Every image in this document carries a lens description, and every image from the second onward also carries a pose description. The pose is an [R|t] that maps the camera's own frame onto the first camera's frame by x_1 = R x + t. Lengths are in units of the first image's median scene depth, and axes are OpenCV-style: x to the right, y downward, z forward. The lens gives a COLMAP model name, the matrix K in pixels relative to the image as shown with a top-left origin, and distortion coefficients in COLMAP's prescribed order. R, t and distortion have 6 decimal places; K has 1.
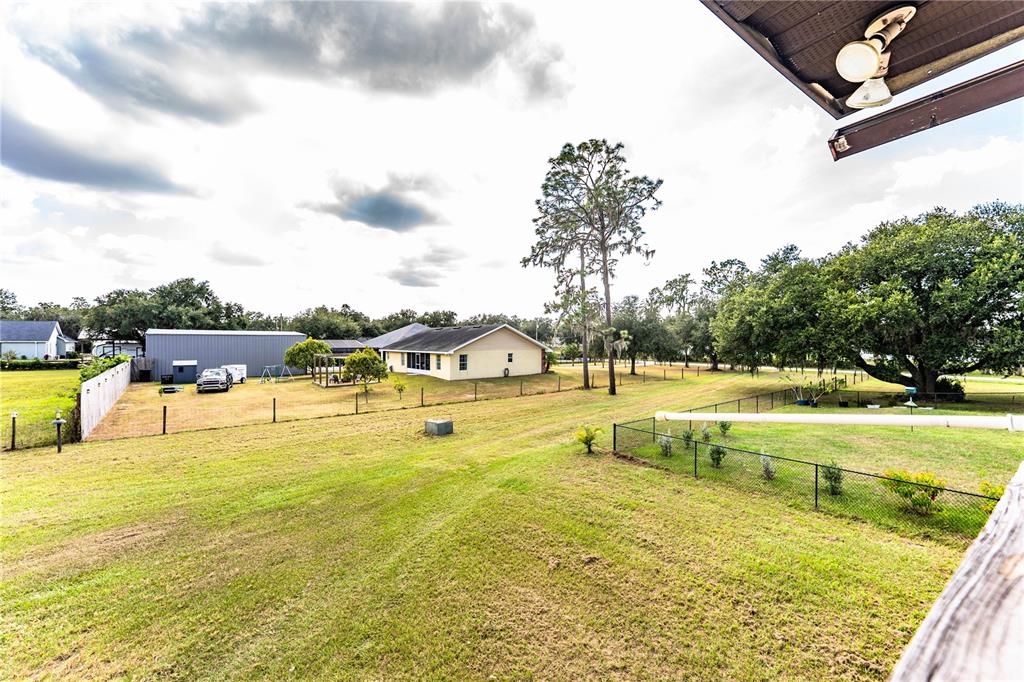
lens RADIAL K [[409.4, 0, 517.3], [0, 409.4, 339.5], [0, 0, 1]] dist [0.003737, 0.000695]
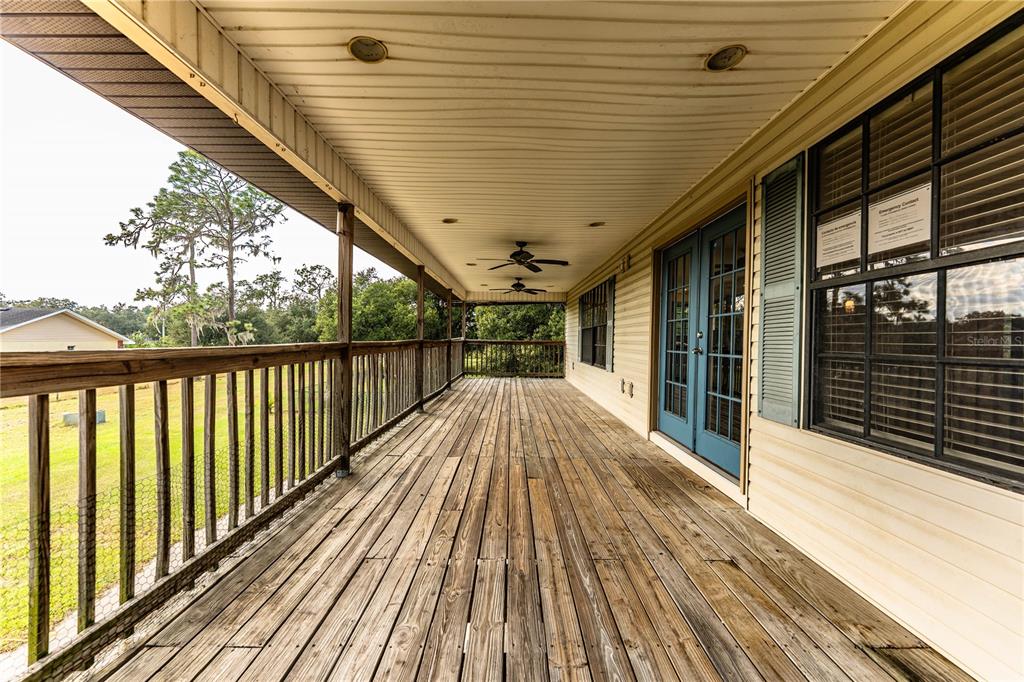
lens RADIAL K [[409.4, 0, 511.9], [0, 409.4, 341.9], [0, 0, 1]] dist [0.003737, 0.000695]
pose [[0.569687, 0.003554, 0.821854, -0.213981], [-0.018354, 0.999796, 0.008399, 0.004288], [-0.821657, -0.019869, 0.569636, -0.195056]]
